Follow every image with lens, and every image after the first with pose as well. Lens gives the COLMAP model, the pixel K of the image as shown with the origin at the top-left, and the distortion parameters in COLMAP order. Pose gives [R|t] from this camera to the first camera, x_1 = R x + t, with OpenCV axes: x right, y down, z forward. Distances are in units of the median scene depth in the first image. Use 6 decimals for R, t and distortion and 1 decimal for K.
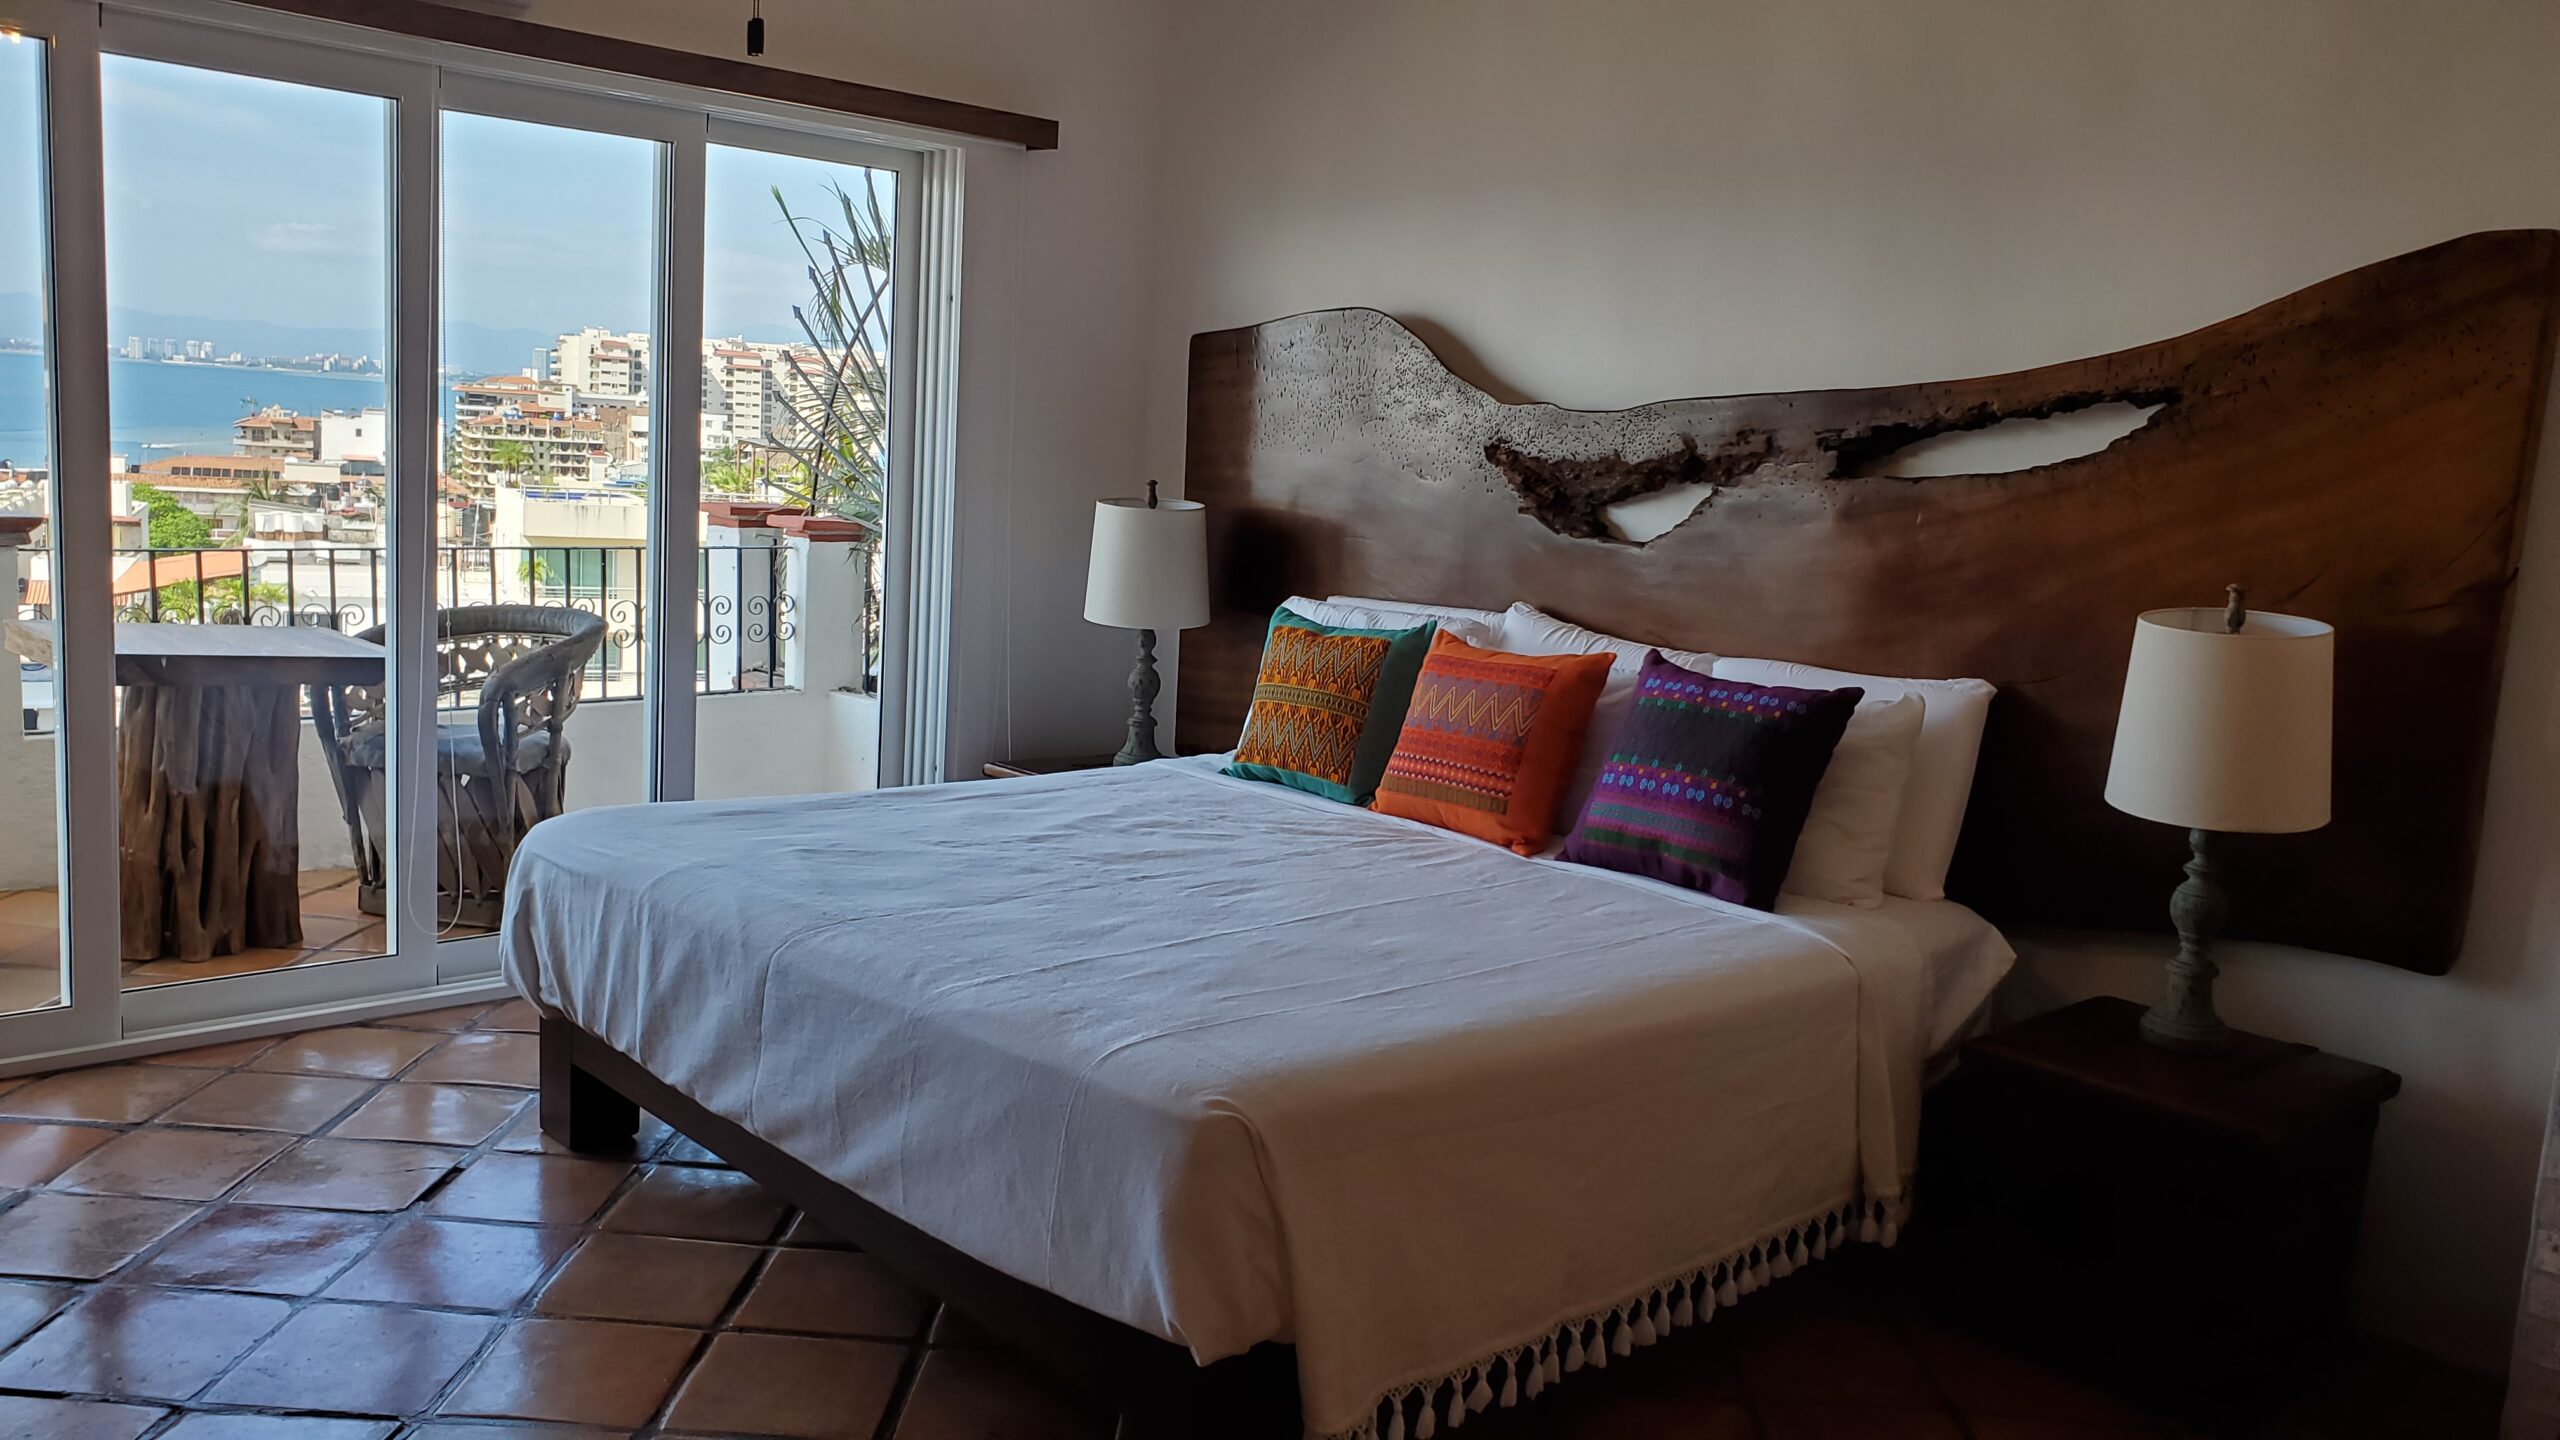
lens RADIAL K [[1973.2, 0, 1299.7], [0, 1973.2, 720.9], [0, 0, 1]] dist [0.121176, -0.299073]
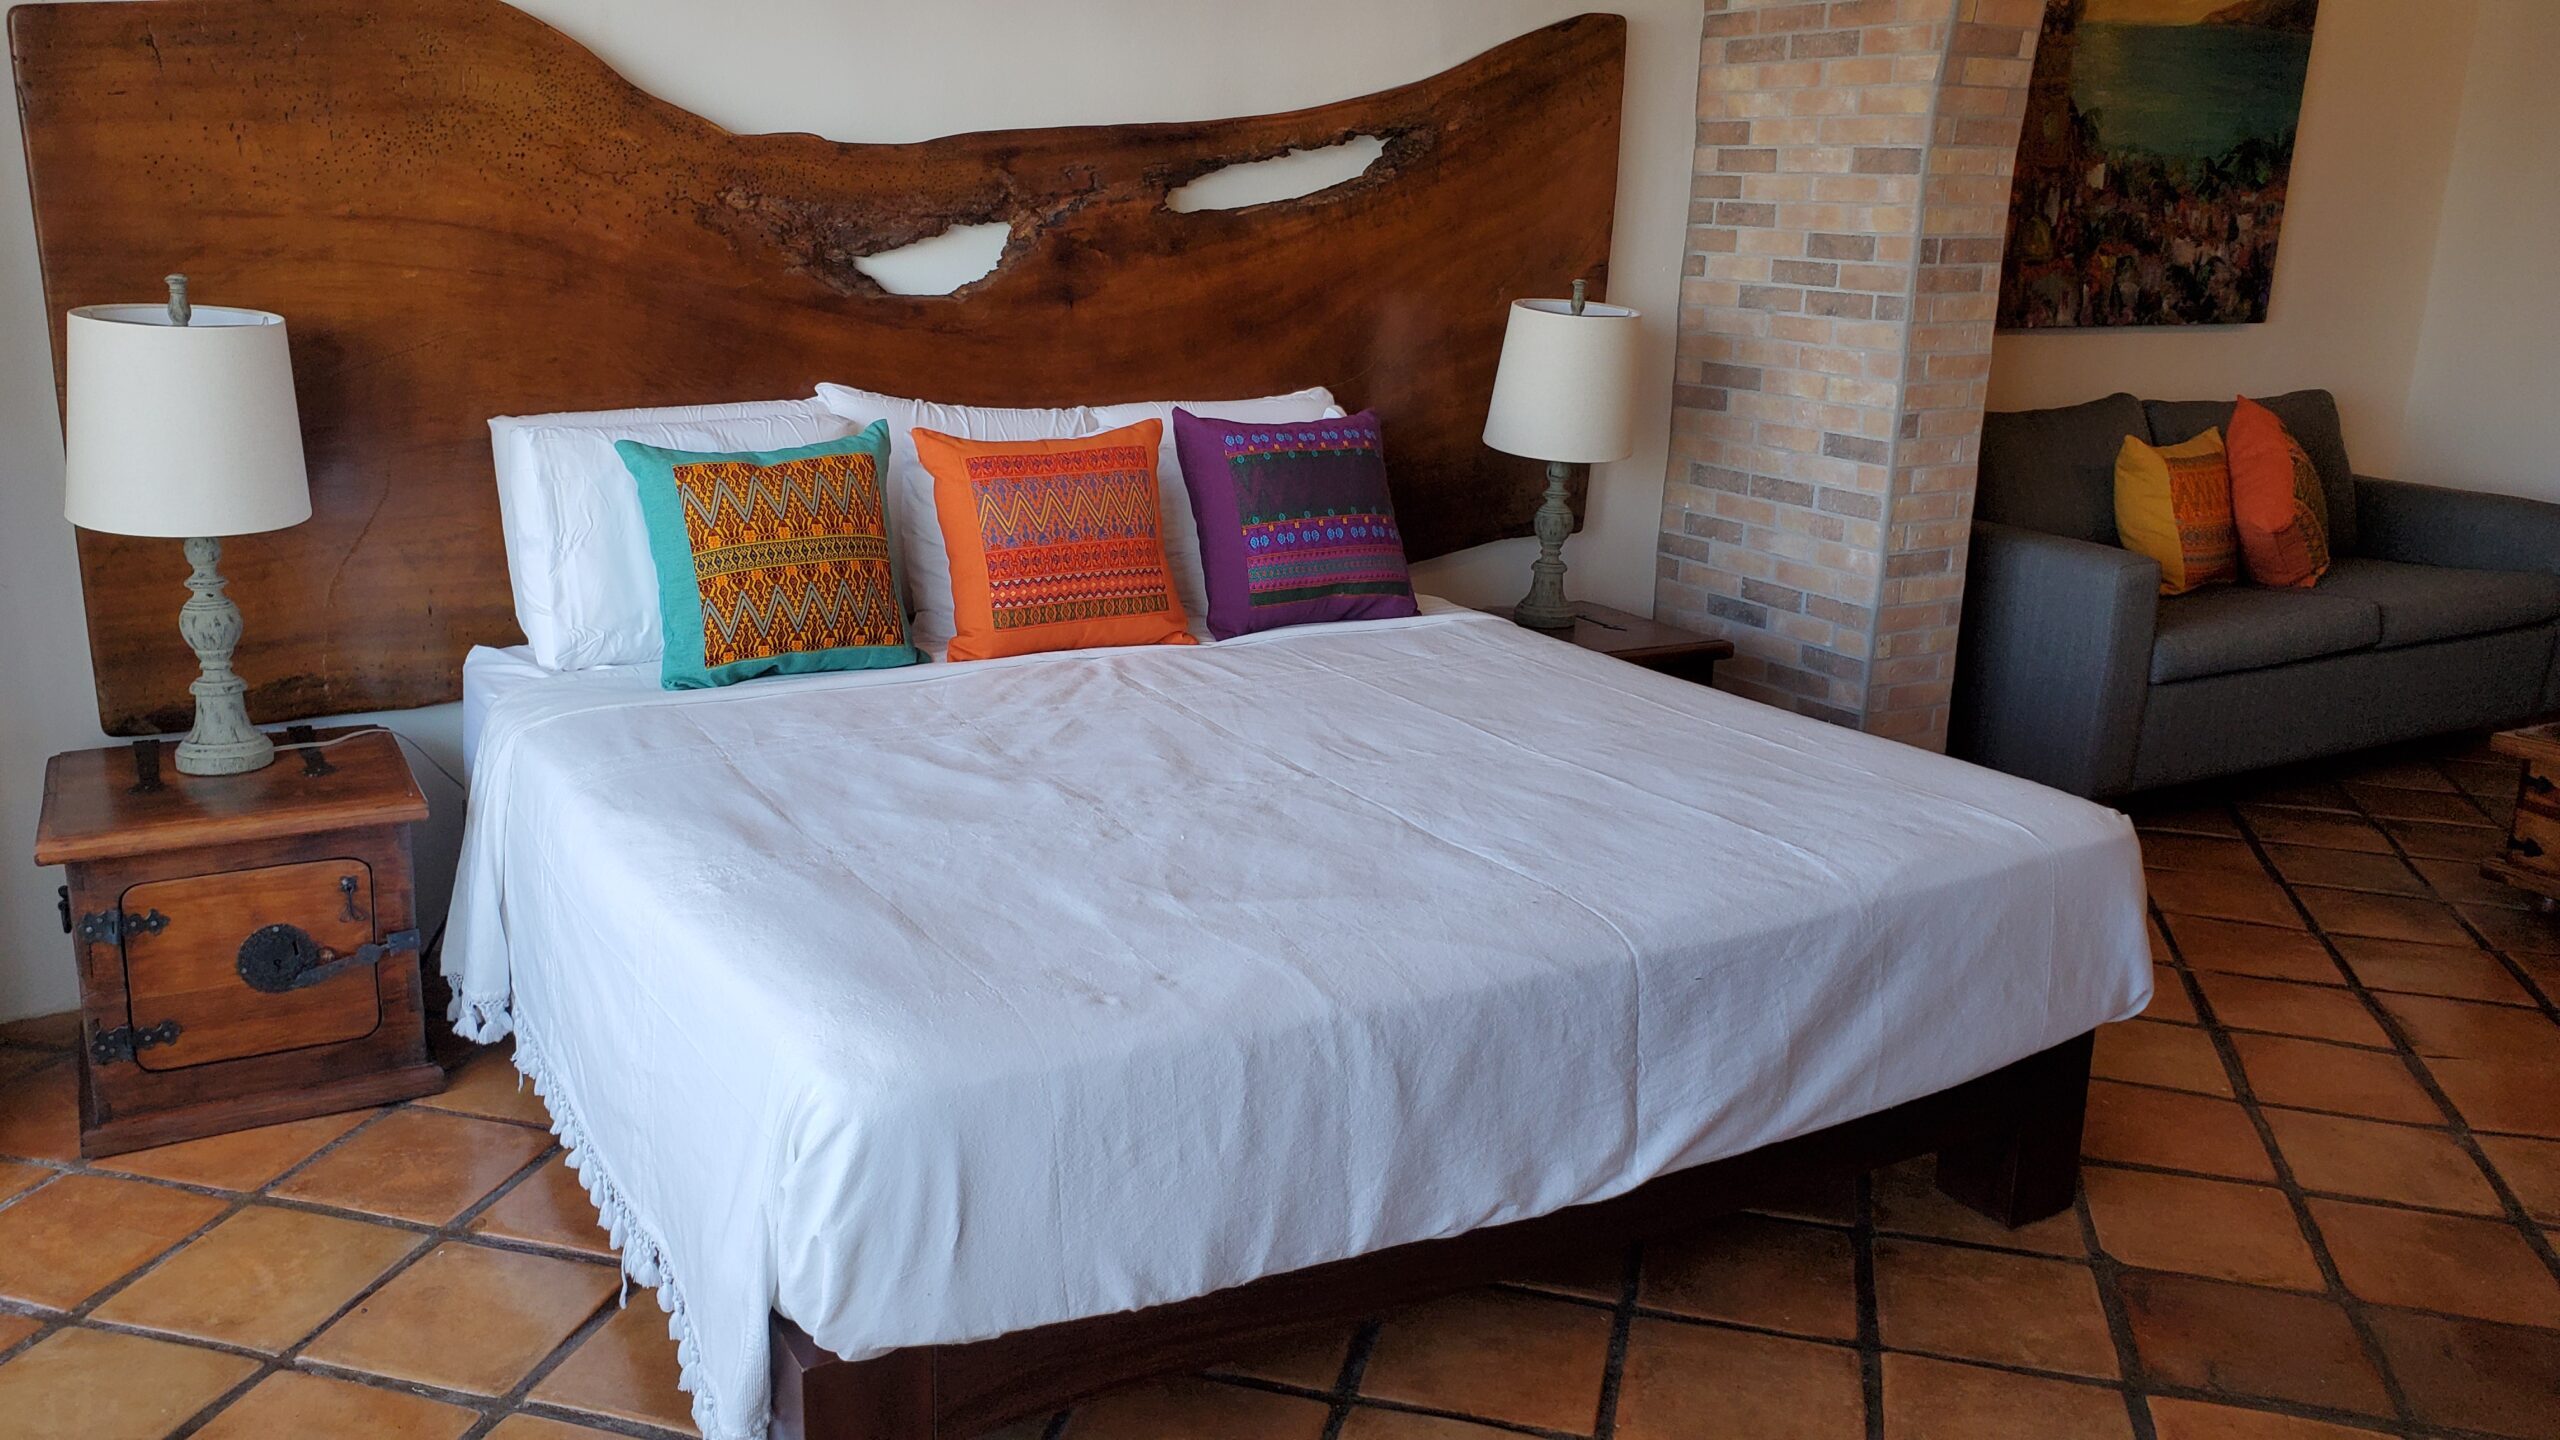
lens RADIAL K [[2018.8, 0, 1288.3], [0, 2018.8, 683.2], [0, 0, 1]] dist [0.044979, 0.006619]
pose [[0.202894, -0.281566, 0.937846, -0.689895], [0.130587, 0.956992, 0.259063, -0.139017], [-0.970454, 0.069908, 0.230937, 0.660017]]
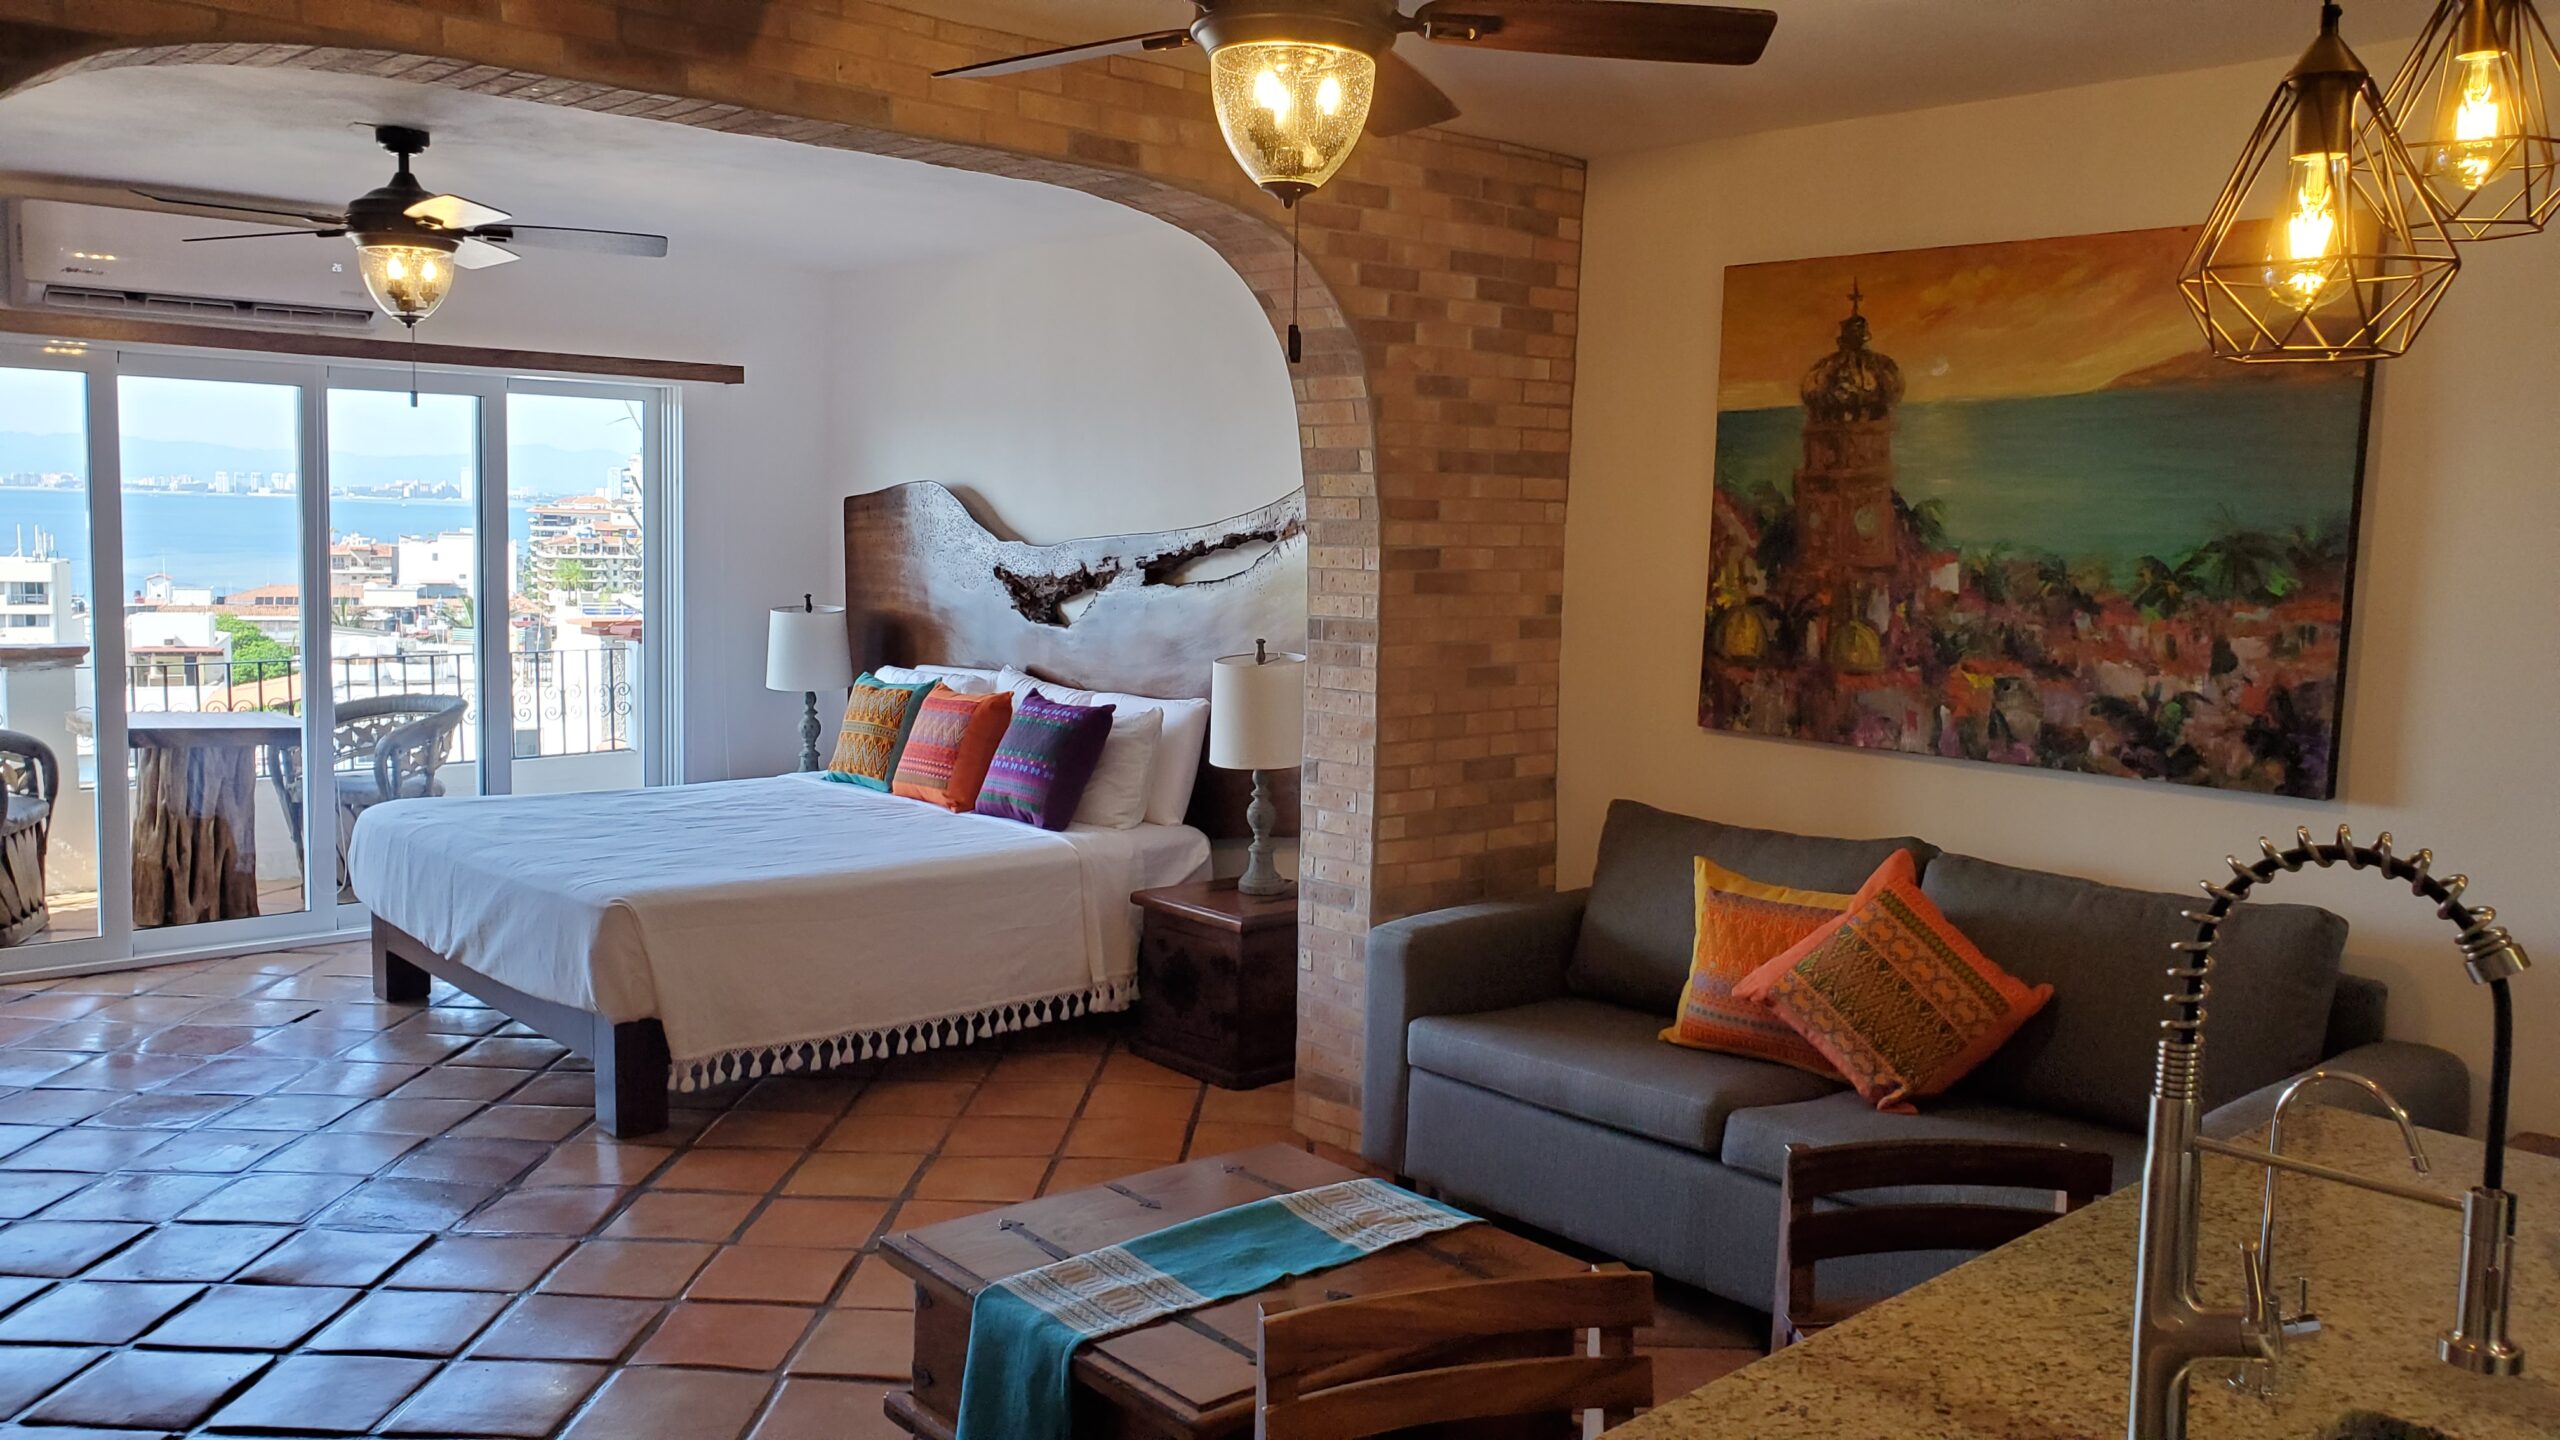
lens RADIAL K [[1922.4, 0, 1330.5], [0, 1922.4, 707.6], [0, 0, 1]] dist [0.079865, -0.195917]
pose [[0.999445, -0.032856, -0.005518, 0.407334], [0.032532, 0.998167, -0.051038, 0.066413], [0.007184, 0.050830, 0.998681, -0.584471]]
